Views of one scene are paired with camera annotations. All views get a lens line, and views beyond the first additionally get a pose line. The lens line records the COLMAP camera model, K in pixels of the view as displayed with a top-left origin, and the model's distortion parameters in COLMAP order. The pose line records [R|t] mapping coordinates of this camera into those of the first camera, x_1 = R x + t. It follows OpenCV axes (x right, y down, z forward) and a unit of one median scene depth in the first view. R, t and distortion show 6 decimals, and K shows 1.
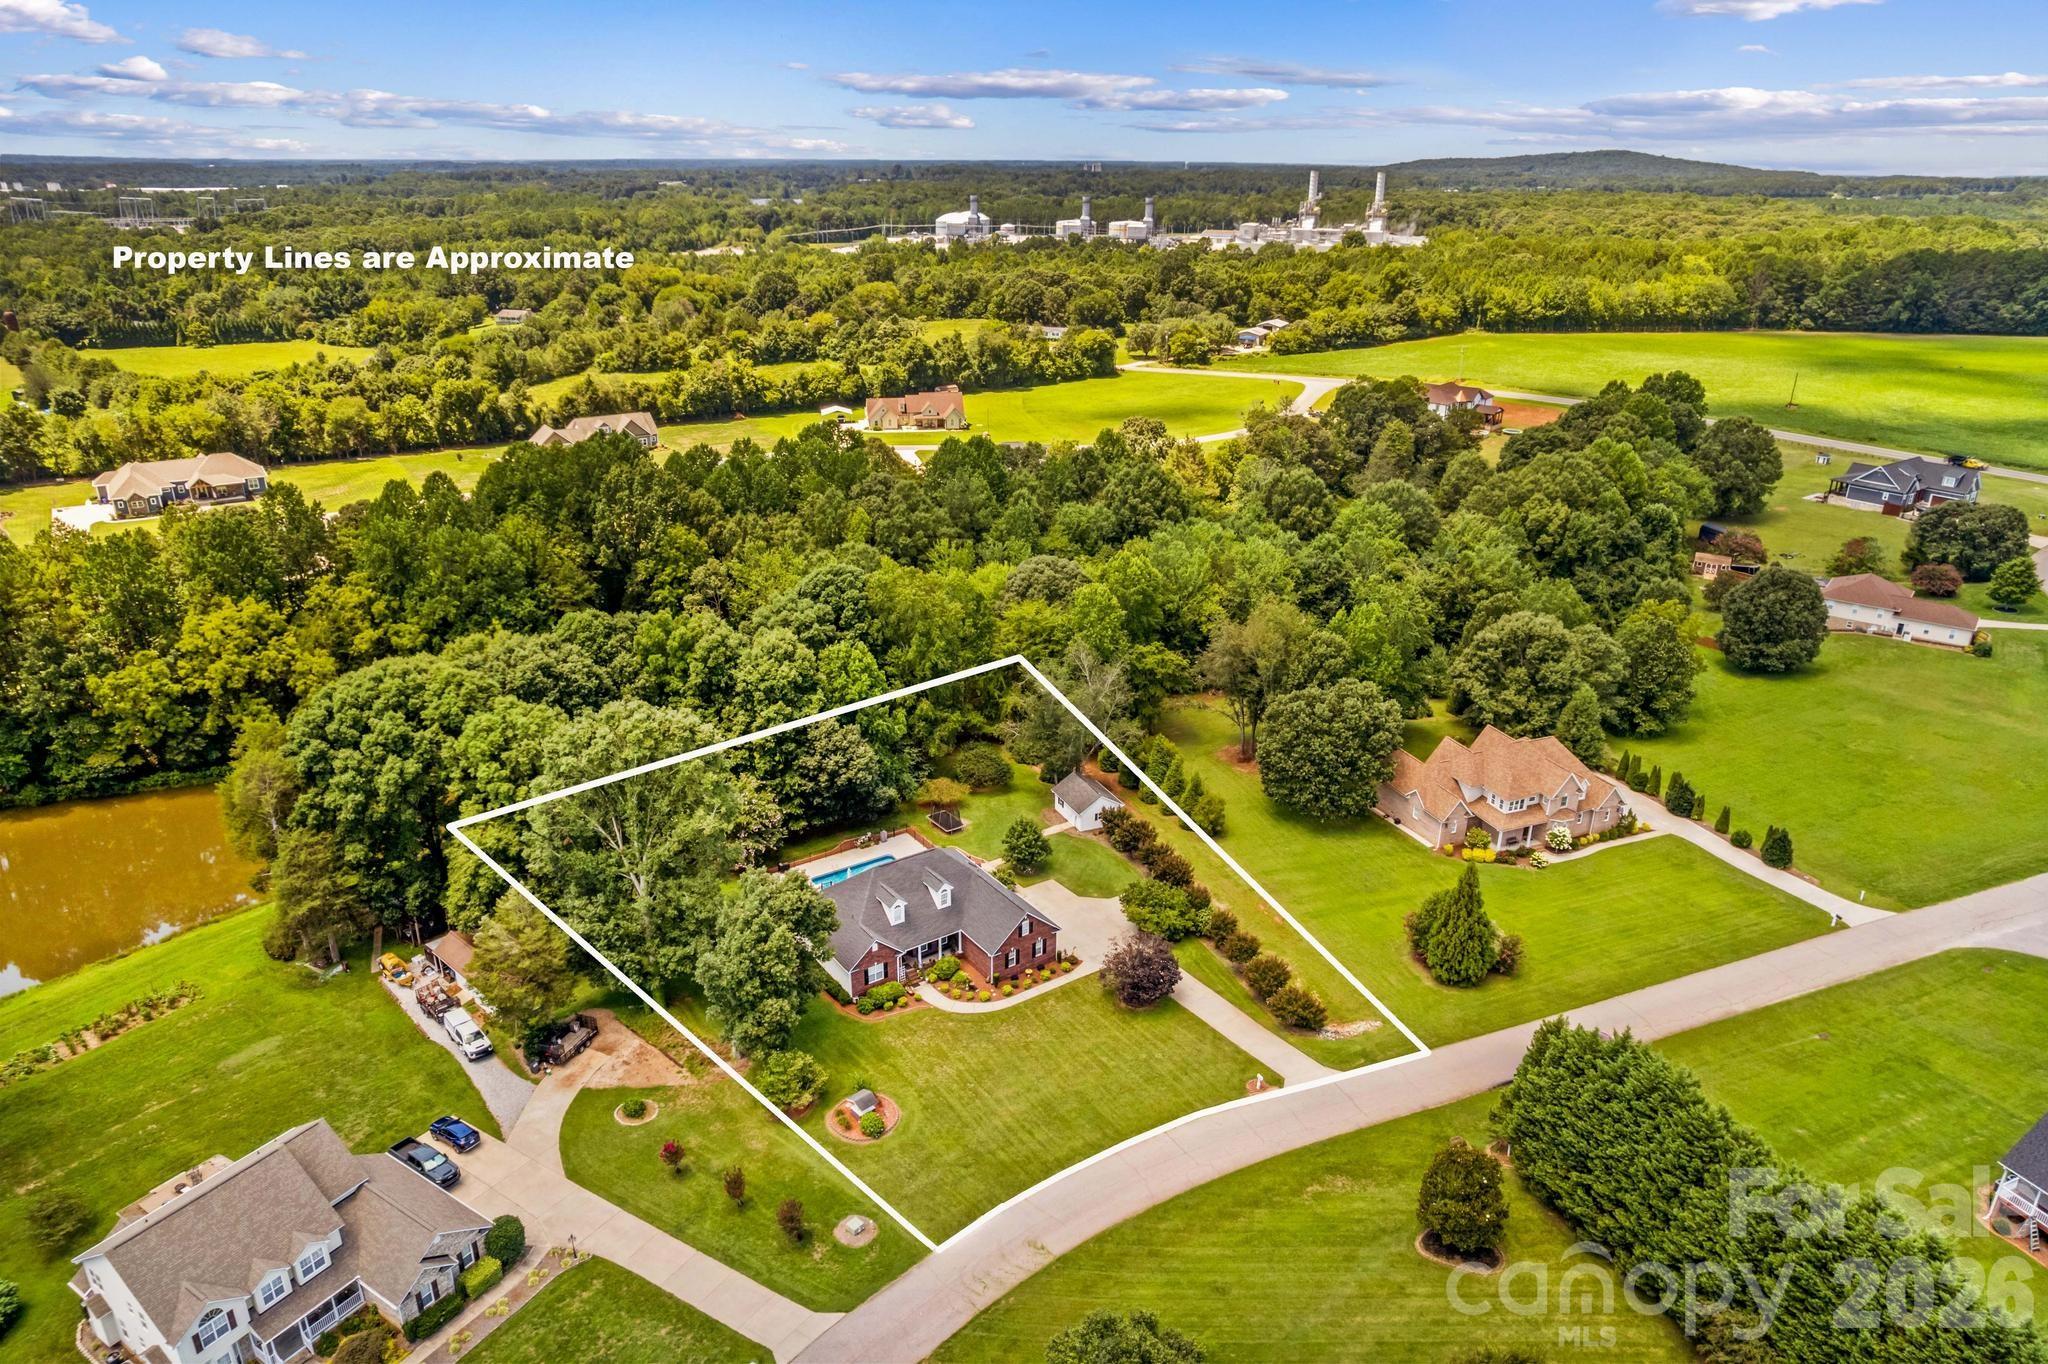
lens RADIAL K [[1319.7, 0, 1026.0], [0, 1319.7, 680.9], [0, 0, 1]] dist [-0.056190, 0.042289]
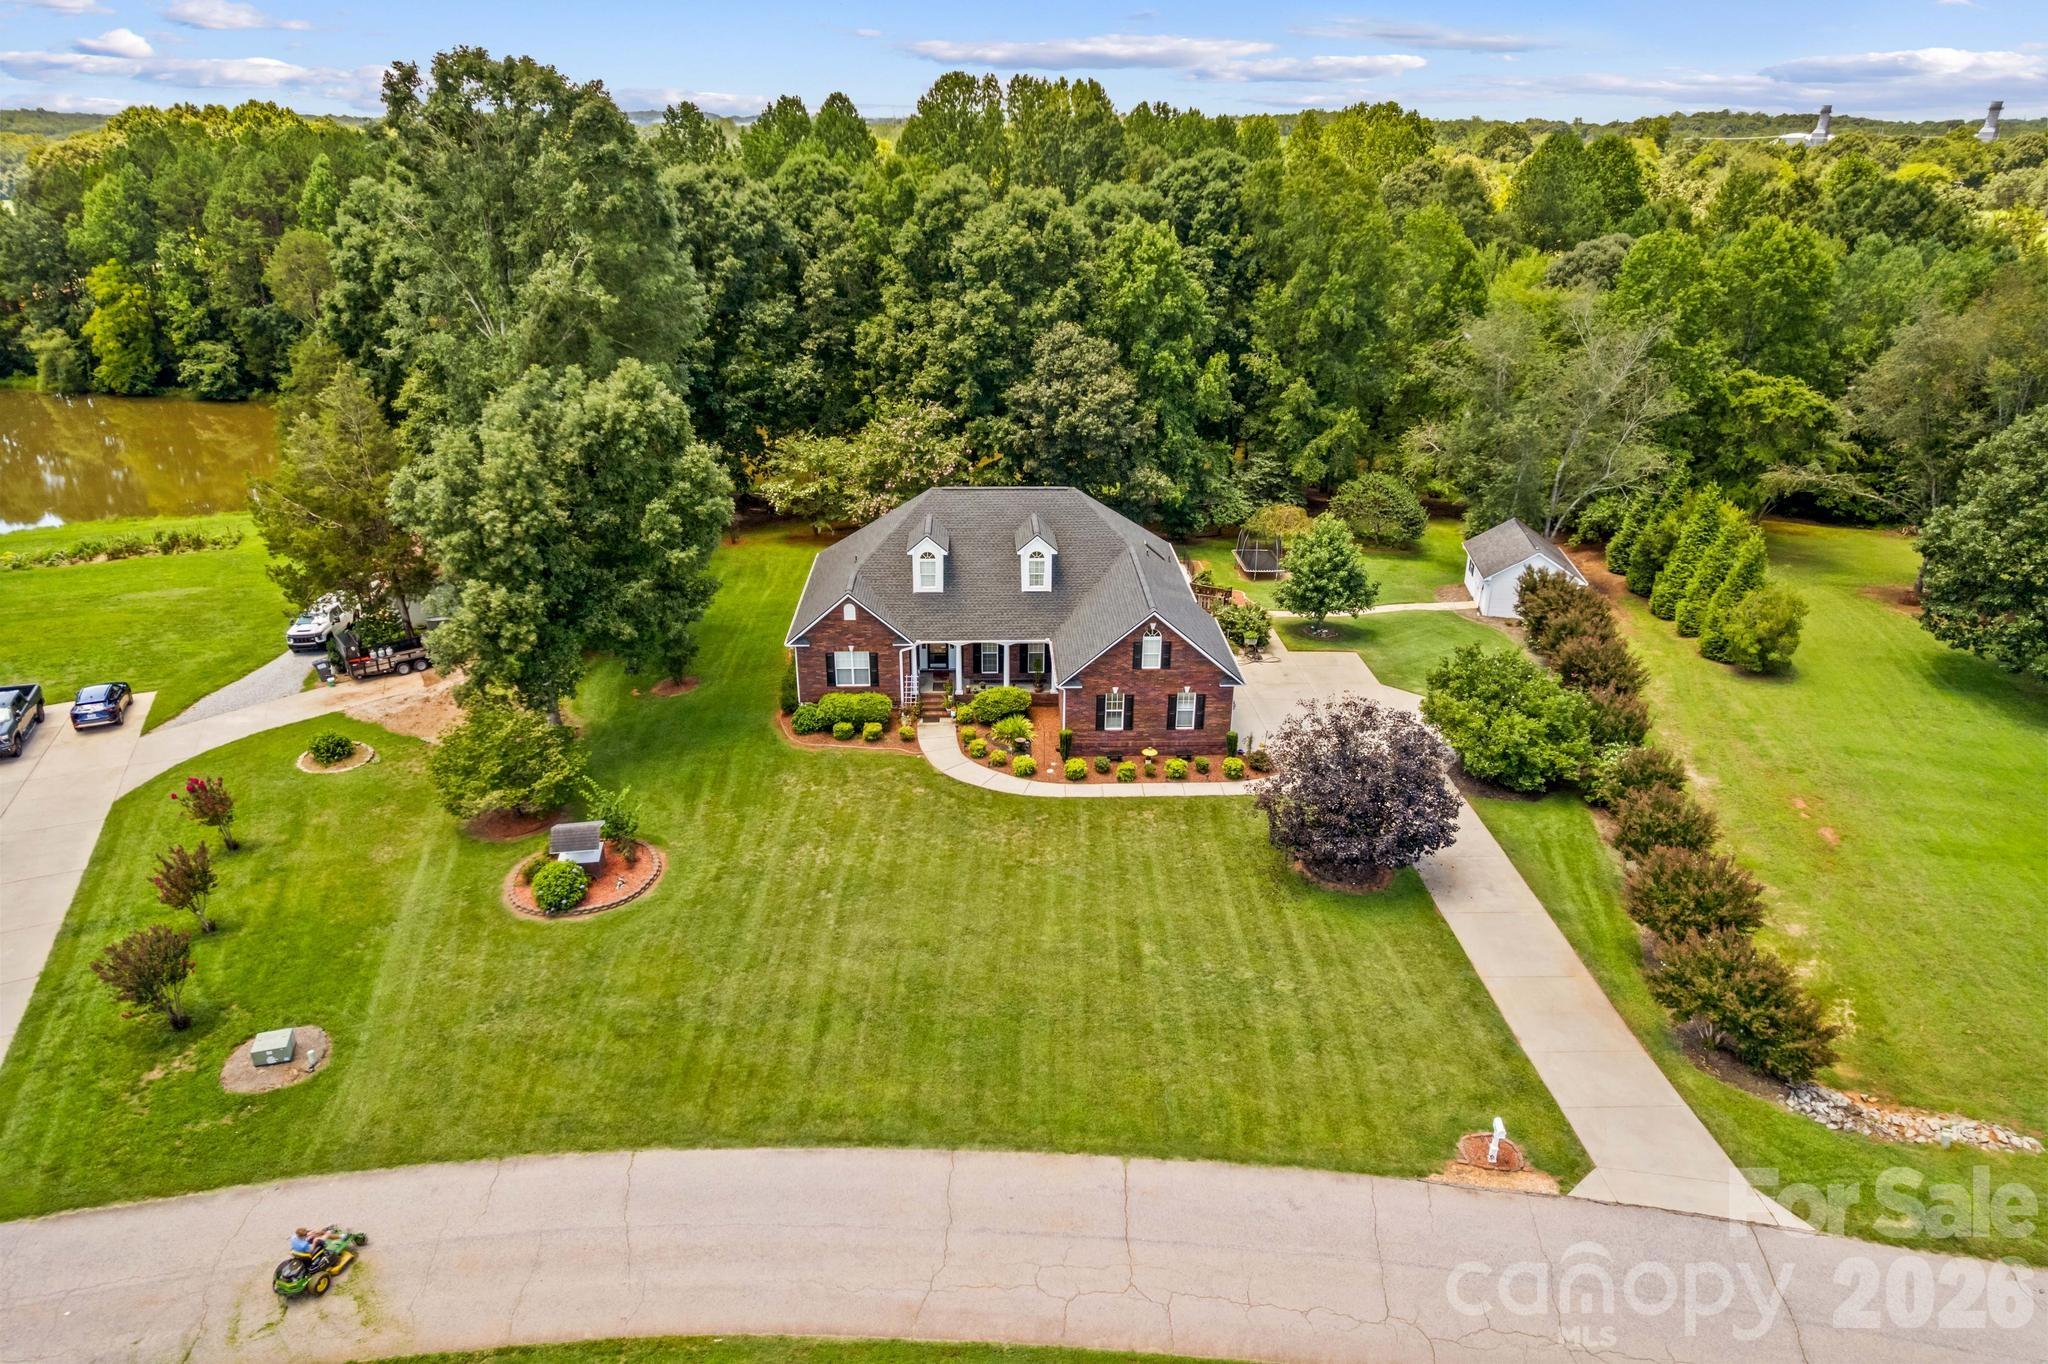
lens RADIAL K [[1319.7, 0, 1020.1], [0, 1319.7, 683.5], [0, 0, 1]] dist [-0.056190, 0.042289]
pose [[0.838631, 0.212503, -0.501538, 0.188191], [-0.201058, 0.976505, 0.077554, 0.168954], [0.506235, 0.035799, 0.861653, 0.574377]]
